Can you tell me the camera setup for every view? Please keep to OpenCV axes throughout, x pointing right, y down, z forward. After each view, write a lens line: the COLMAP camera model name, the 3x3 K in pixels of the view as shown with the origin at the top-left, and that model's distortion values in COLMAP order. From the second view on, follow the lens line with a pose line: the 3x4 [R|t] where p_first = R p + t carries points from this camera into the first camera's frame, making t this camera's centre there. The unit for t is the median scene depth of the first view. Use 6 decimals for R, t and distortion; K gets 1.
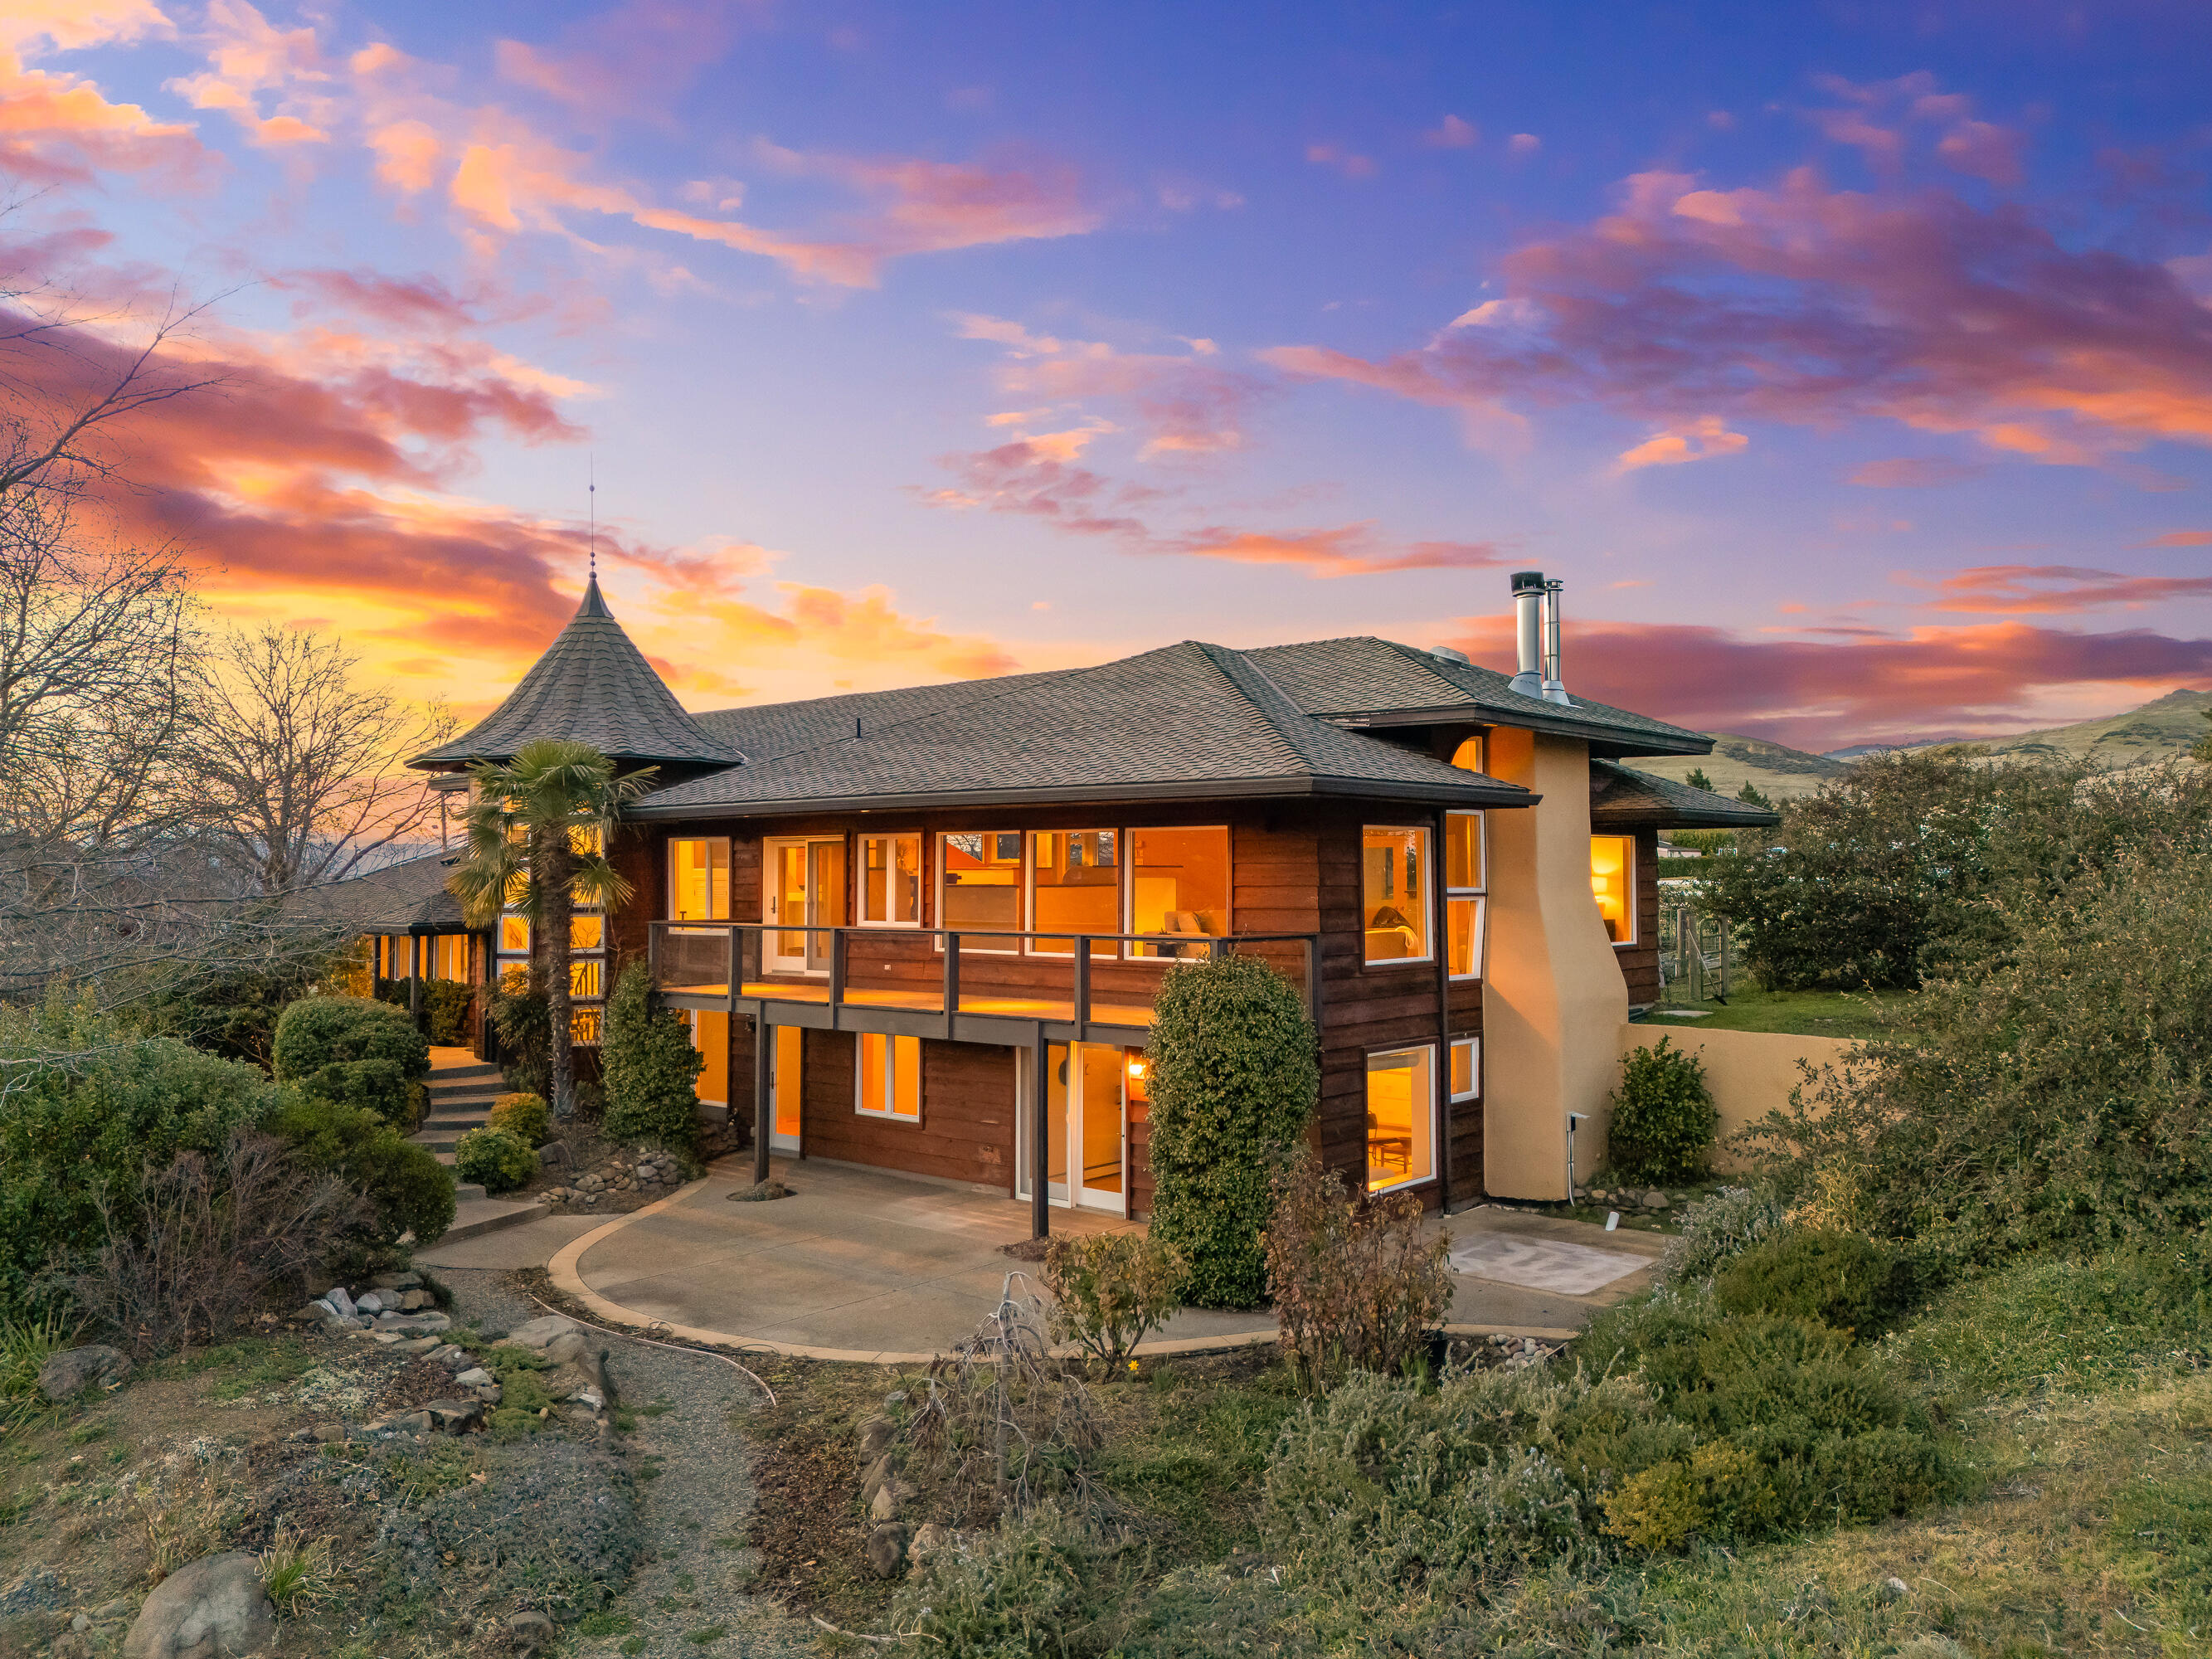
lens RADIAL K [[1565.2, 0, 1038.8], [0, 1565.2, 825.7], [0, 0, 1]] dist [0.063212, -0.052503]
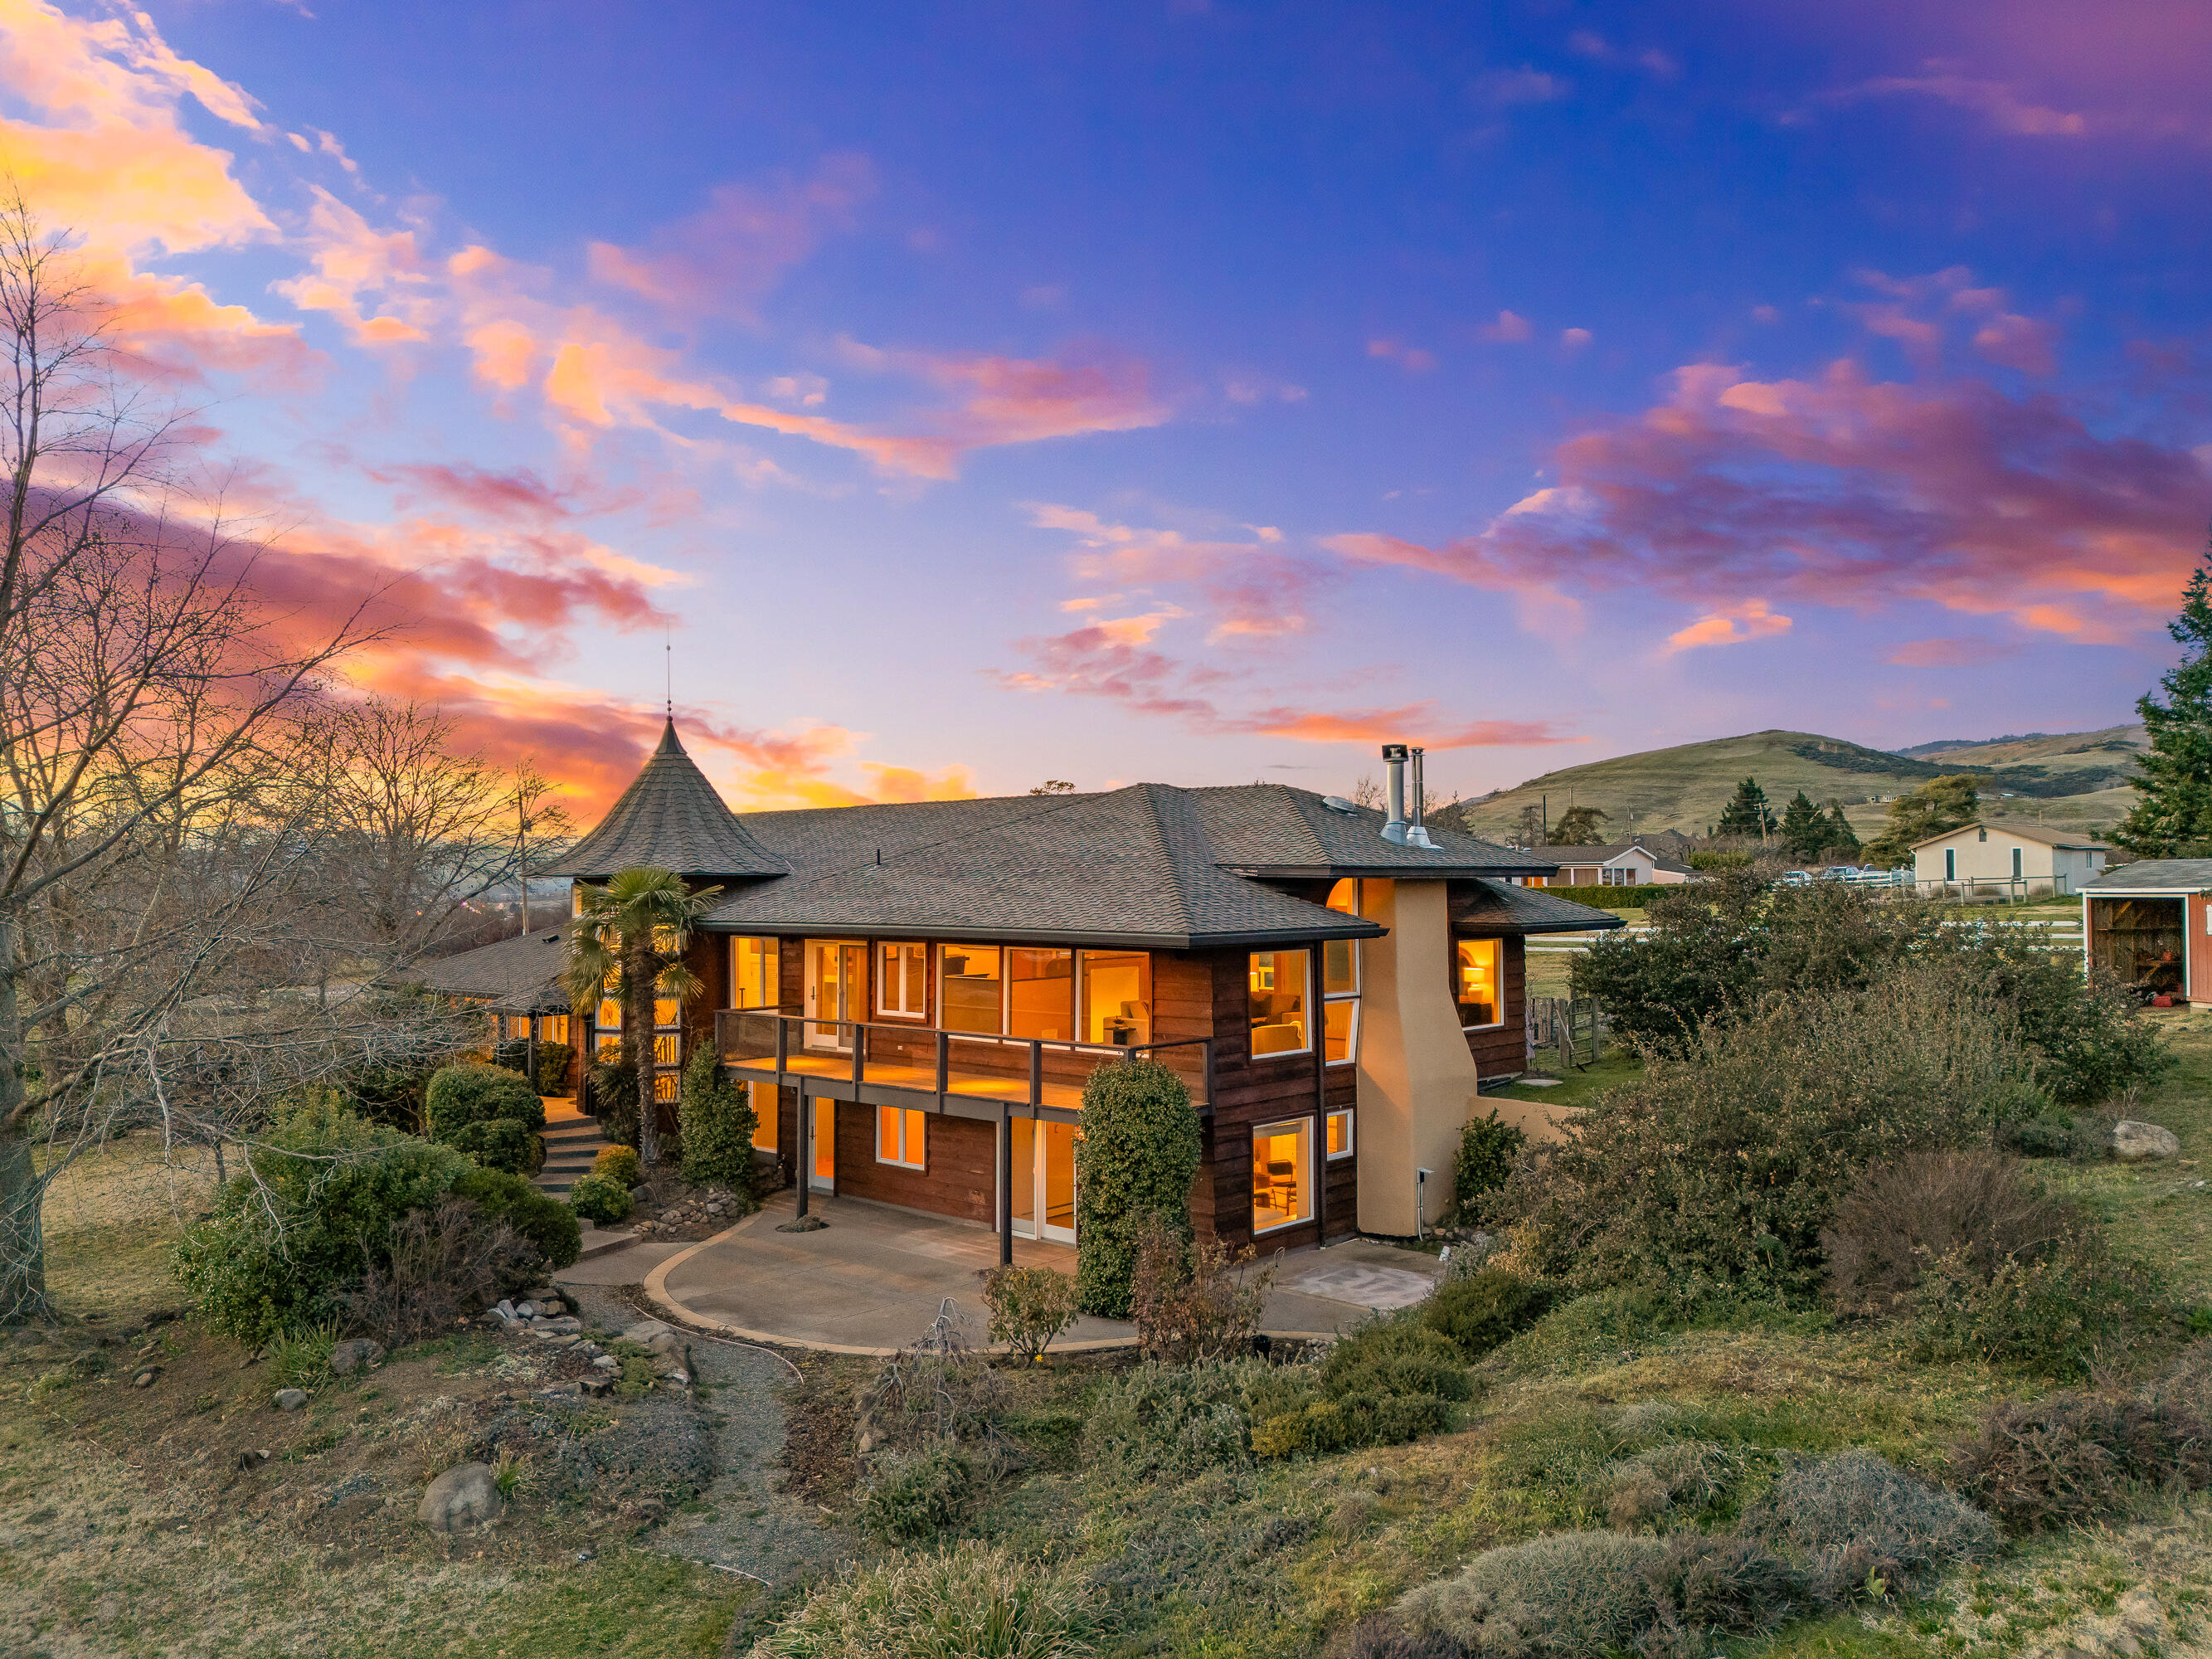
lens RADIAL K [[1565.2, 0, 1038.8], [0, 1565.2, 825.7], [0, 0, 1]] dist [0.063212, -0.052503]
pose [[0.999317, -0.003141, -0.036833, 0.080190], [0.003104, 0.999995, -0.001067, -0.111585], [0.036836, 0.000952, 0.999321, -0.342952]]
